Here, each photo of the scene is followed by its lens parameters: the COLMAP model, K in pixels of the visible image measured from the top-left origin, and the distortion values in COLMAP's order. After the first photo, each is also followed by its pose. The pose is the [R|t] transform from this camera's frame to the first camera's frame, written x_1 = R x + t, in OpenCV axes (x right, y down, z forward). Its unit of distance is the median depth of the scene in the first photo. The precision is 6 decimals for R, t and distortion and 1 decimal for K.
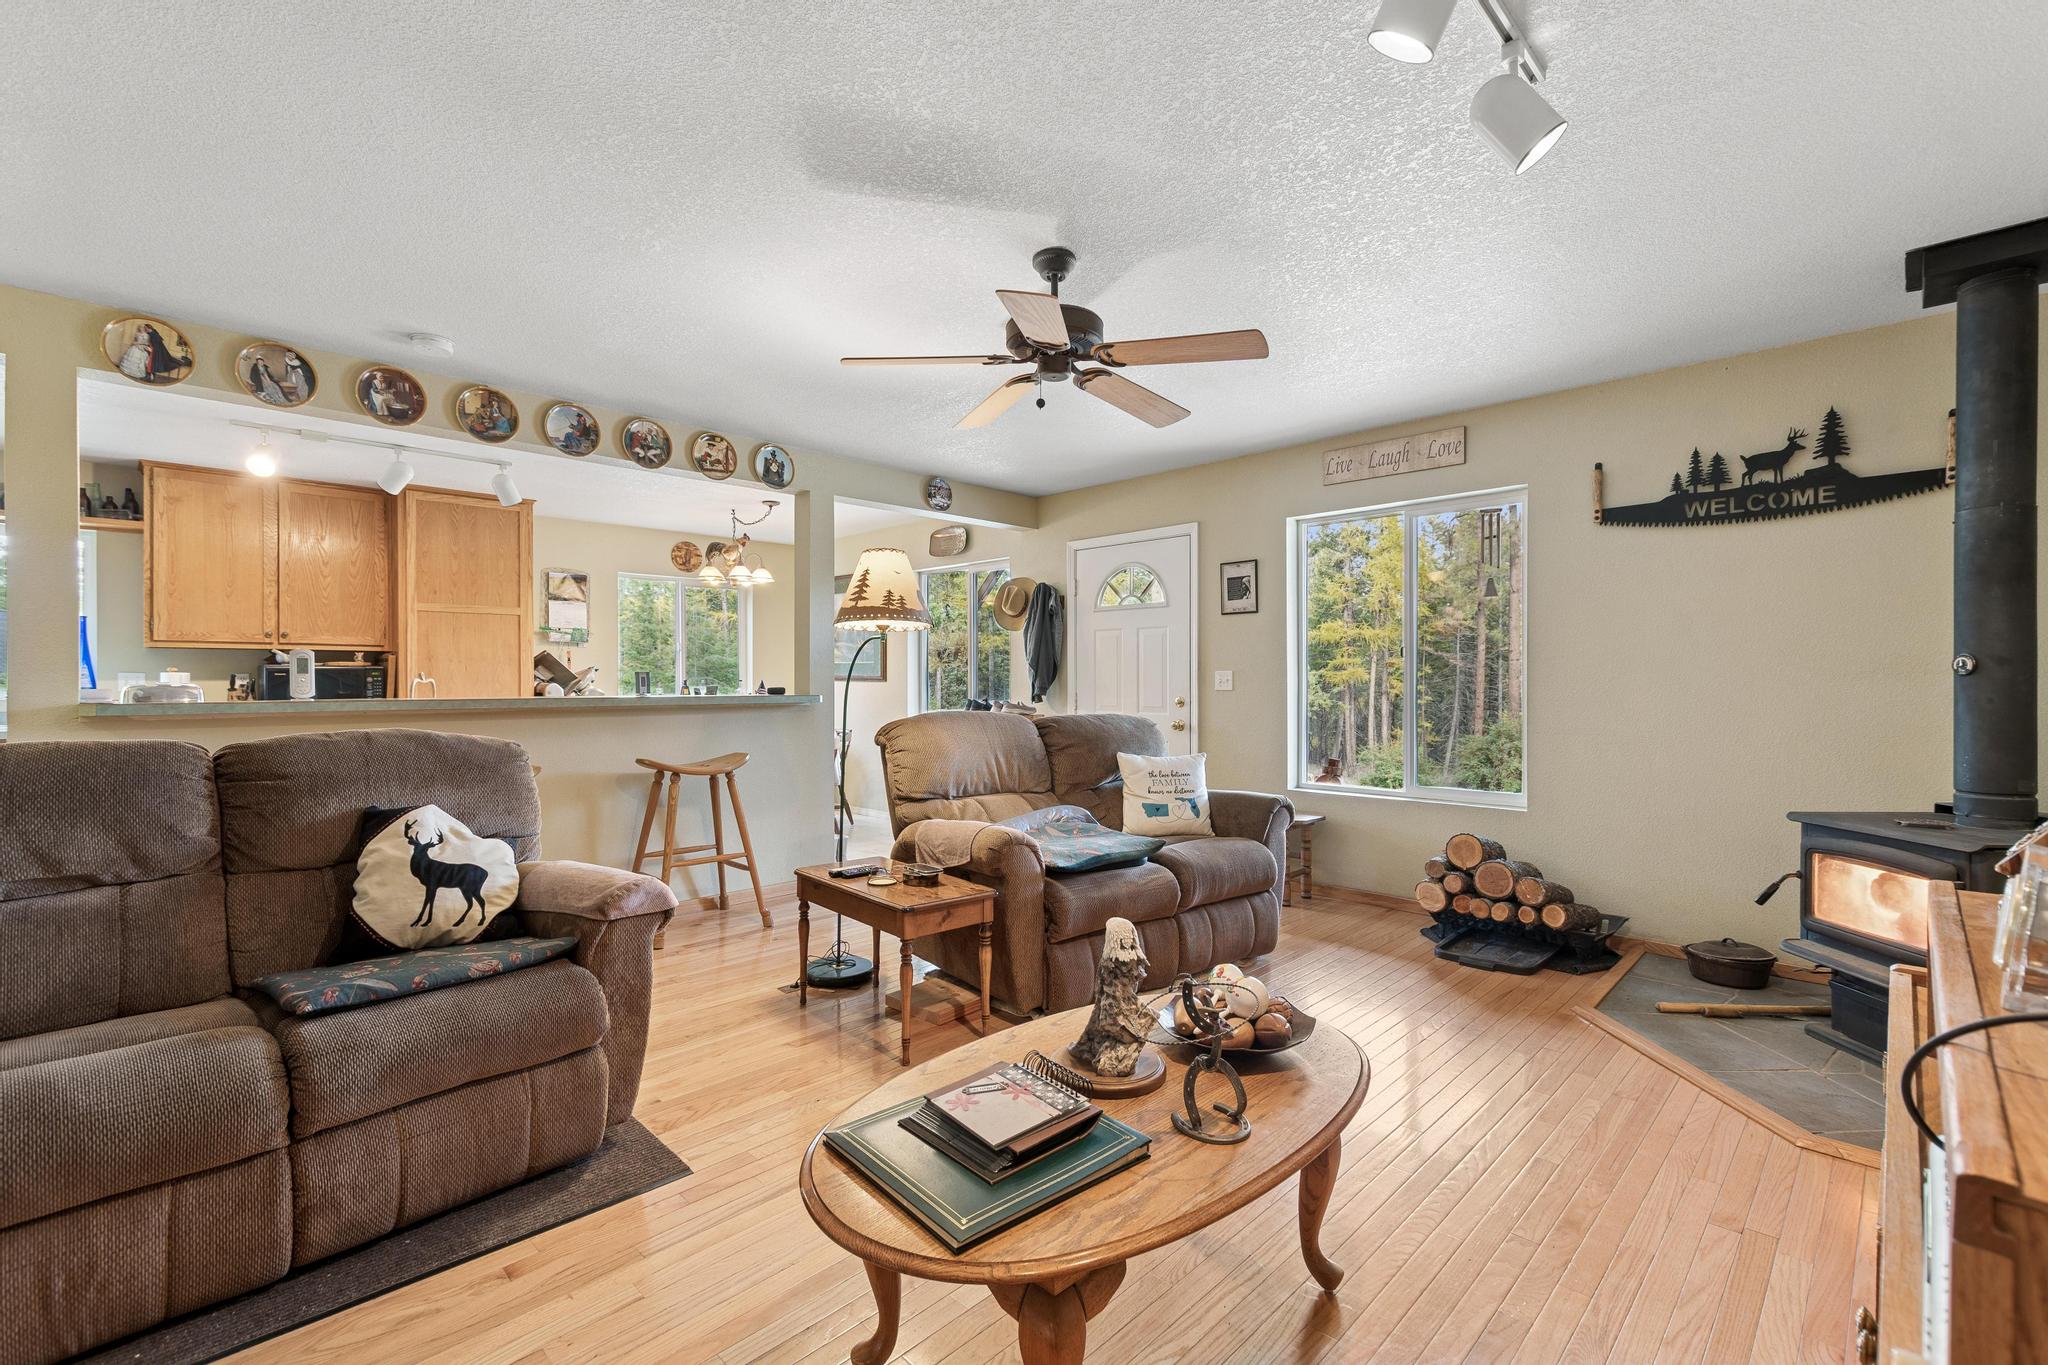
lens RADIAL K [[885.8, 0, 1008.3], [0, 885.8, 683.8], [0, 0, 1]] dist [0.007948, -0.002401]
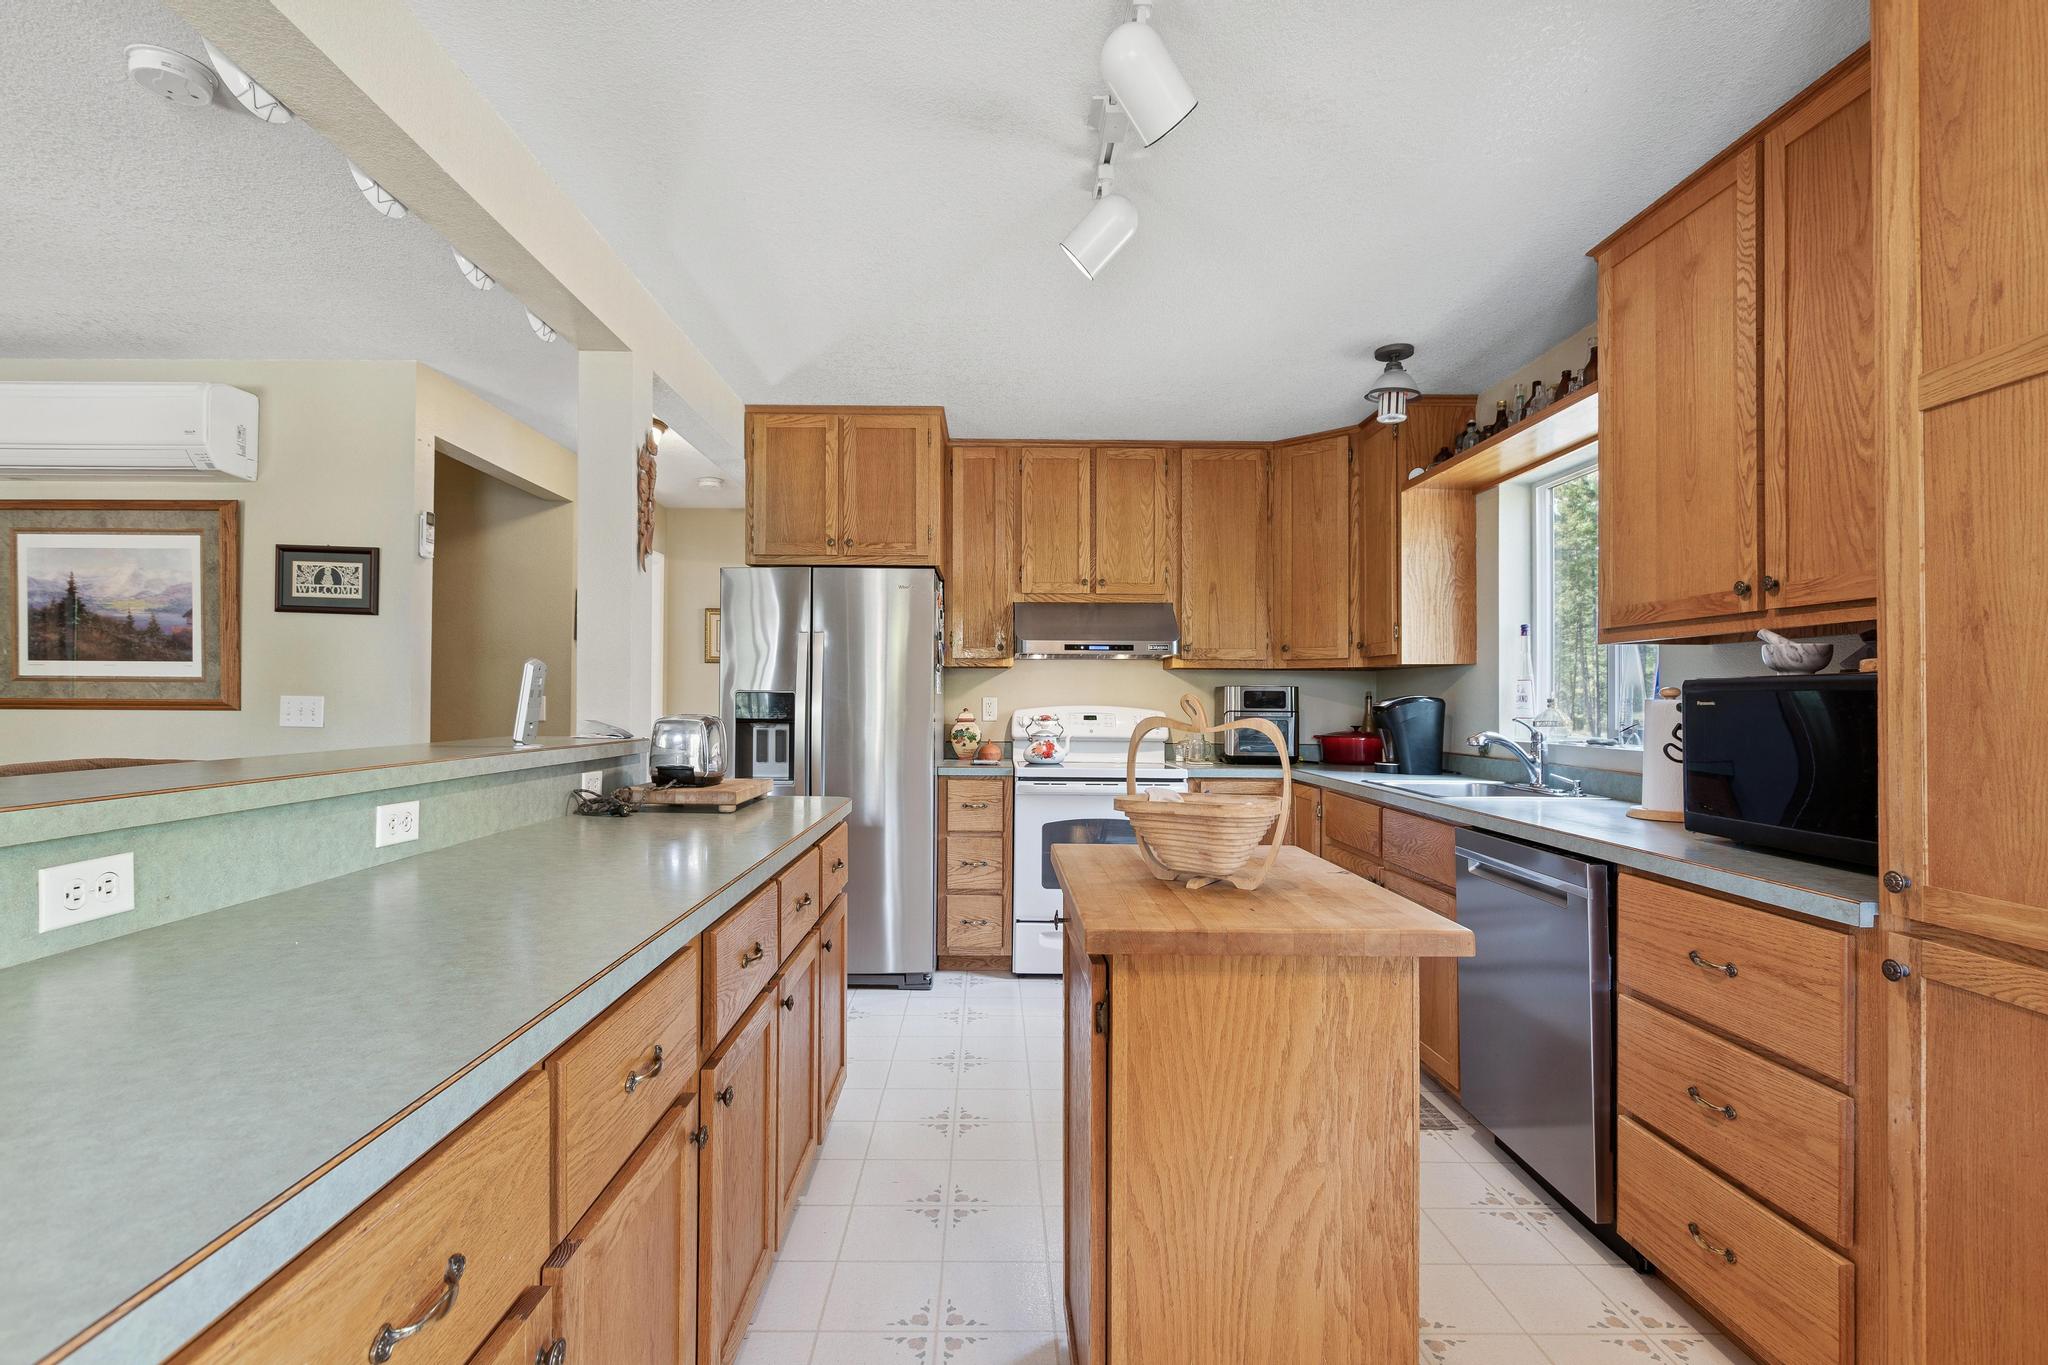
lens RADIAL K [[960.1, 0, 1021.1], [0, 960.1, 690.0], [0, 0, 1]] dist [0.001839, -0.003252]
pose [[-0.690136, -0.007489, -0.723641, -0.509010], [-0.006354, 0.999971, -0.004289, -0.017153], [0.723651, 0.001638, -0.690164, 1.506288]]
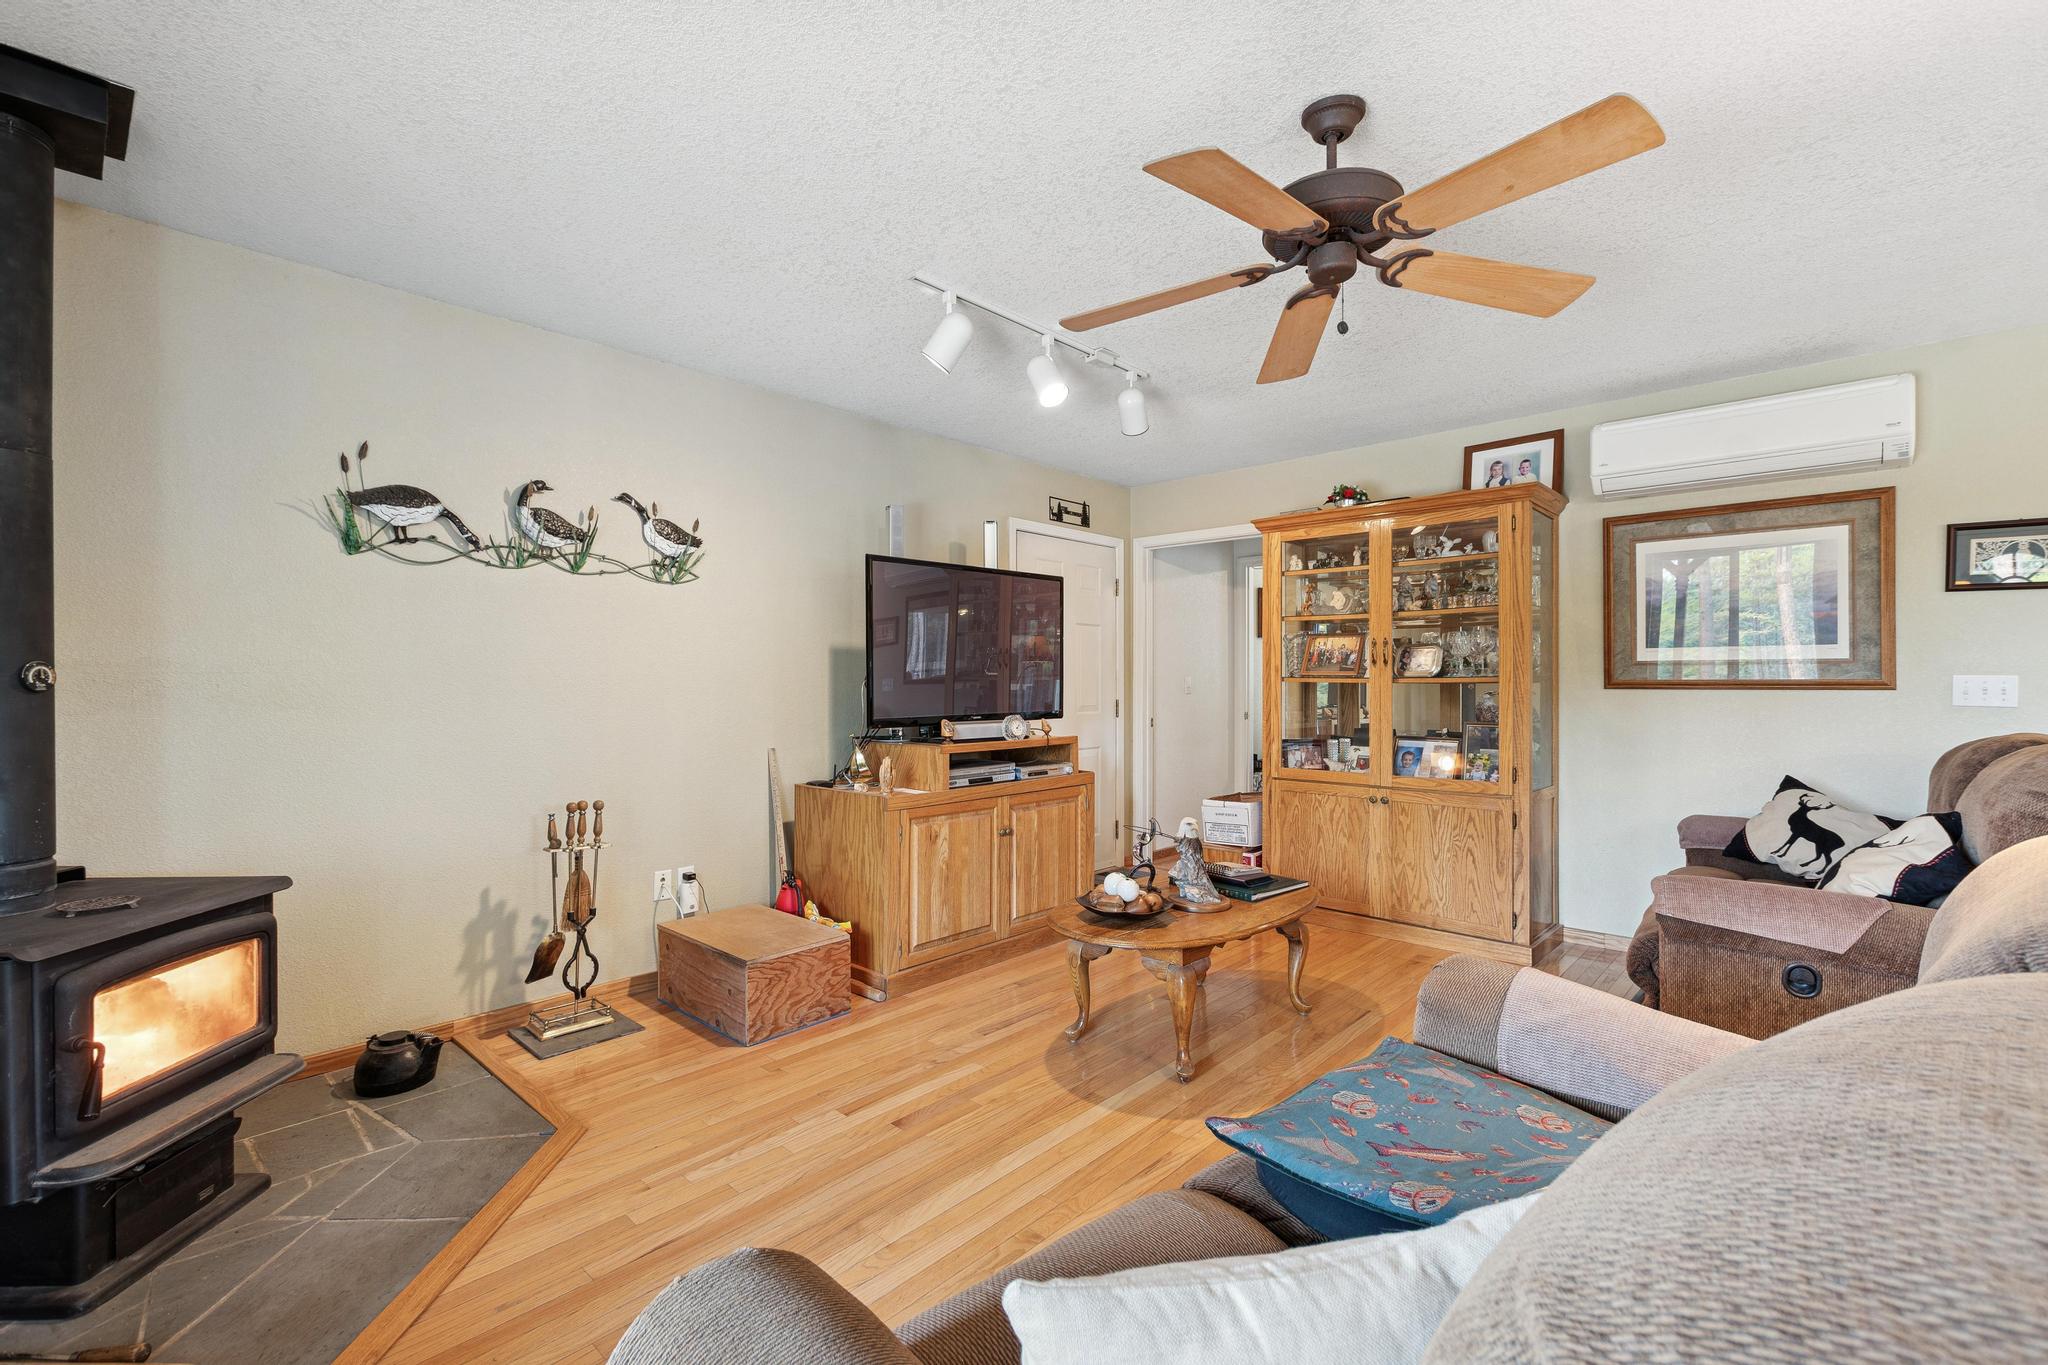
lens RADIAL K [[885.8, 0, 1027.2], [0, 885.8, 677.7], [0, 0, 1]] dist [0.007948, -0.002401]
pose [[-0.999620, 0.003392, -0.027362, 0.228318], [0.003322, 0.999991, 0.002631, -0.014125], [0.027371, 0.002539, -0.999622, 1.185446]]
